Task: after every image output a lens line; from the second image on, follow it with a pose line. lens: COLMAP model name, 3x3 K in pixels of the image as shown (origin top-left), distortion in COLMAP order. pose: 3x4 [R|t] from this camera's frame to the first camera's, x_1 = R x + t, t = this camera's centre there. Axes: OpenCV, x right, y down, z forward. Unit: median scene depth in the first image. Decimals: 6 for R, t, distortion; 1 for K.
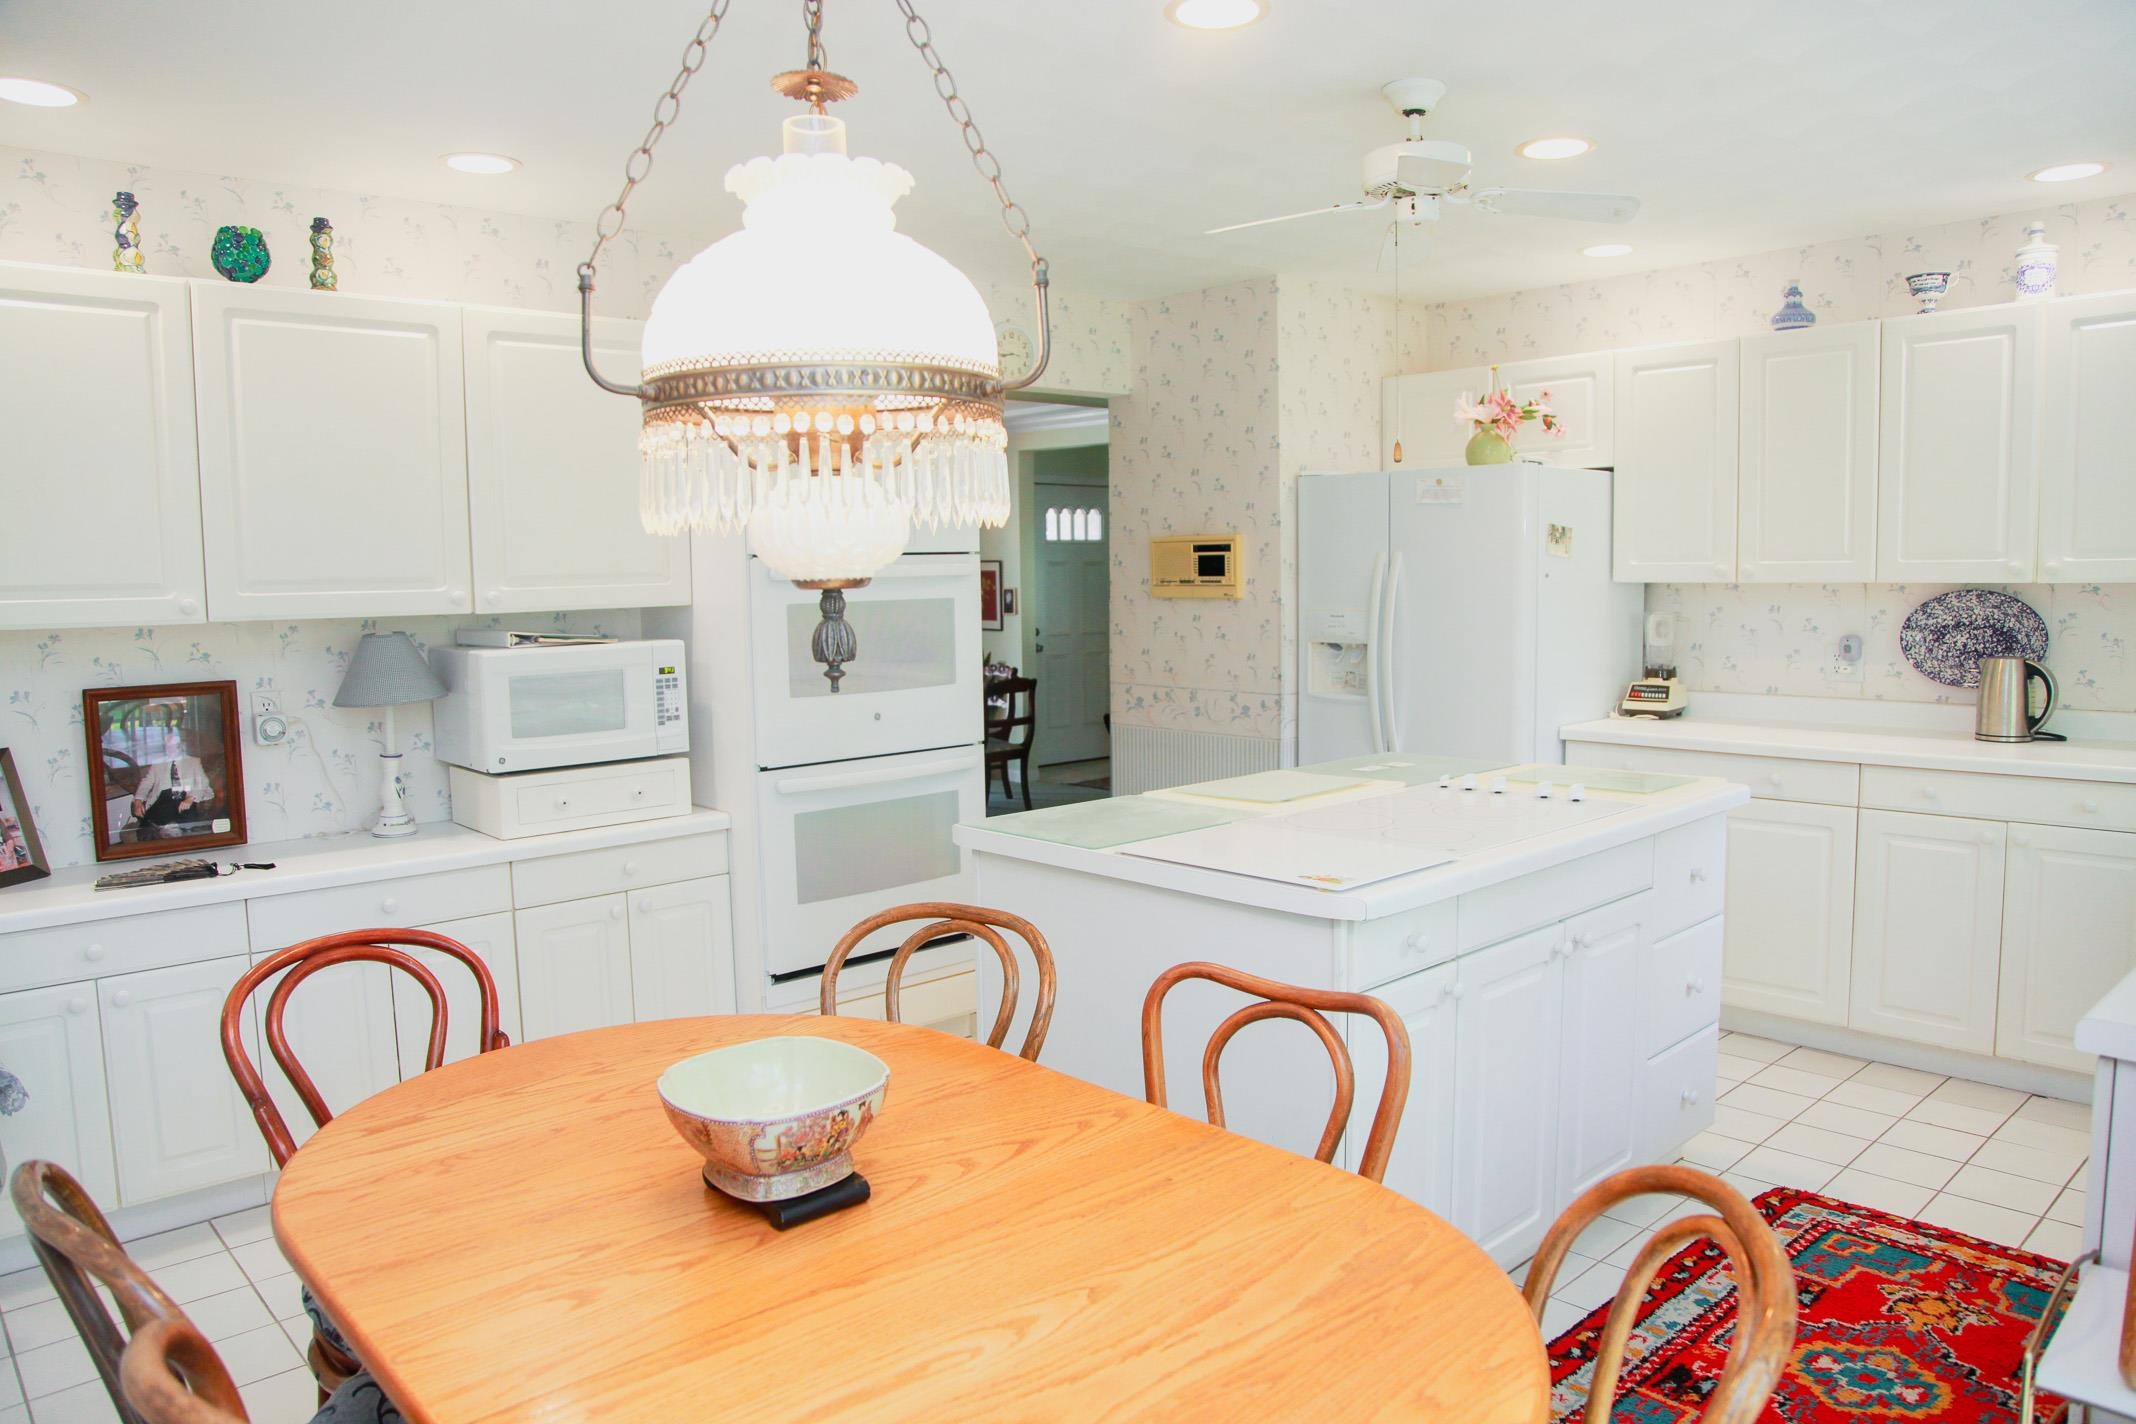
lens RADIAL K [[1463.6, 0, 1065.0], [0, 1463.6, 713.8], [0, 0, 1]] dist [-0.122673, 0.073699]
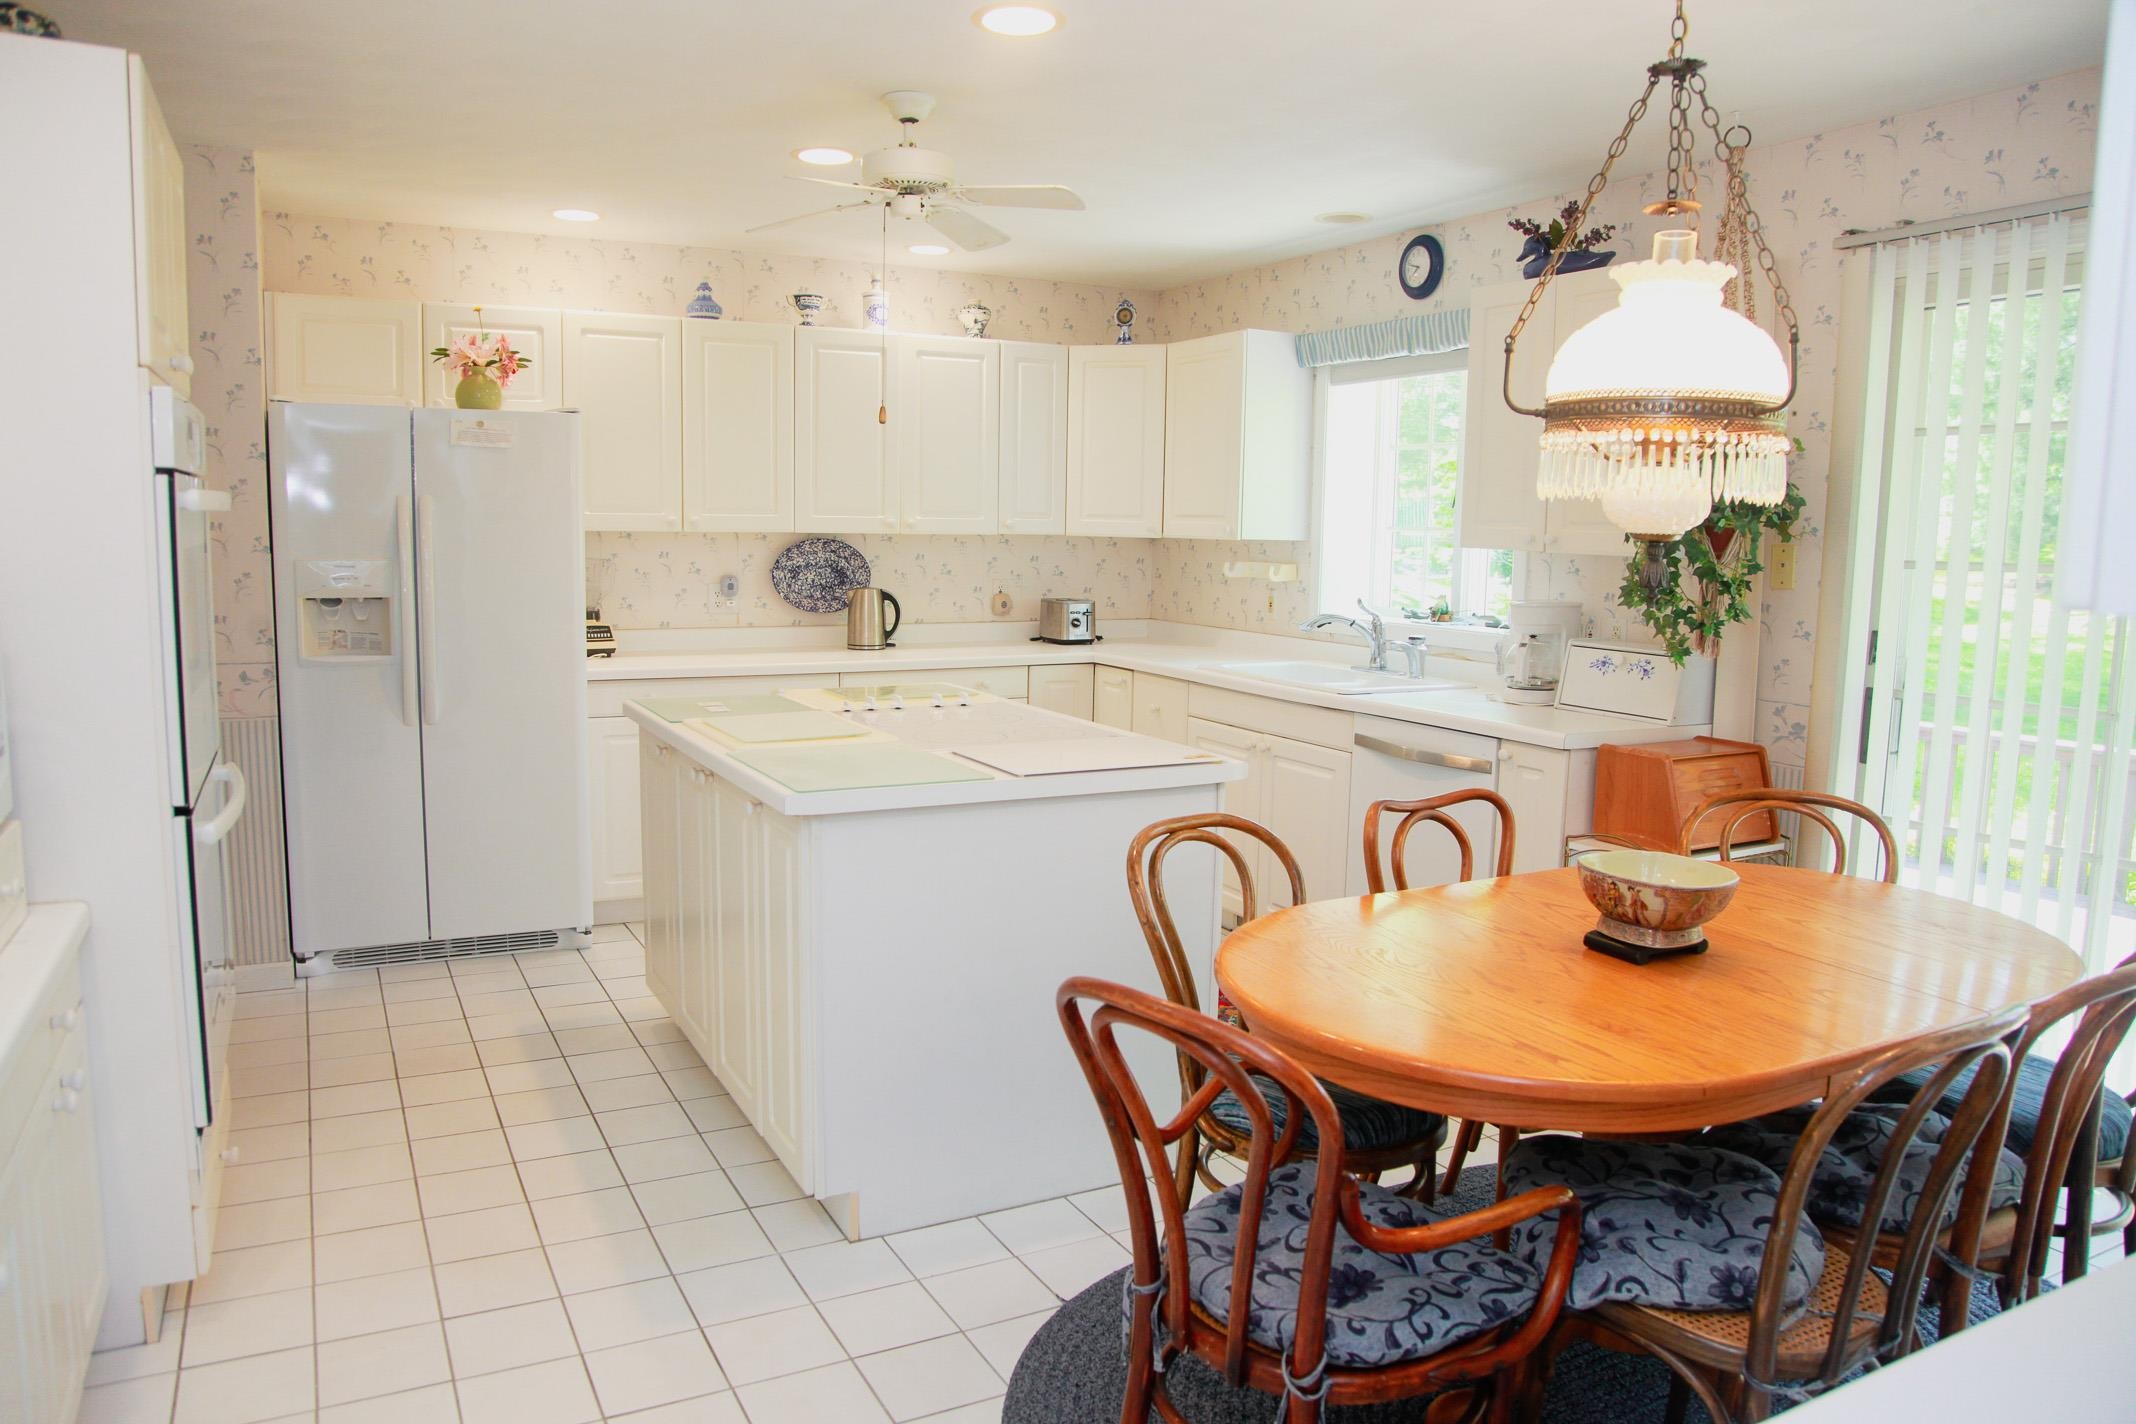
lens RADIAL K [[1463.6, 0, 1065.0], [0, 1463.6, 713.8], [0, 0, 1]] dist [-0.122673, 0.073699]
pose [[0.254176, -0.102417, 0.961720, -0.620304], [0.069422, 0.993744, 0.087480, -0.027935], [-0.964663, 0.044529, 0.259695, 0.423184]]
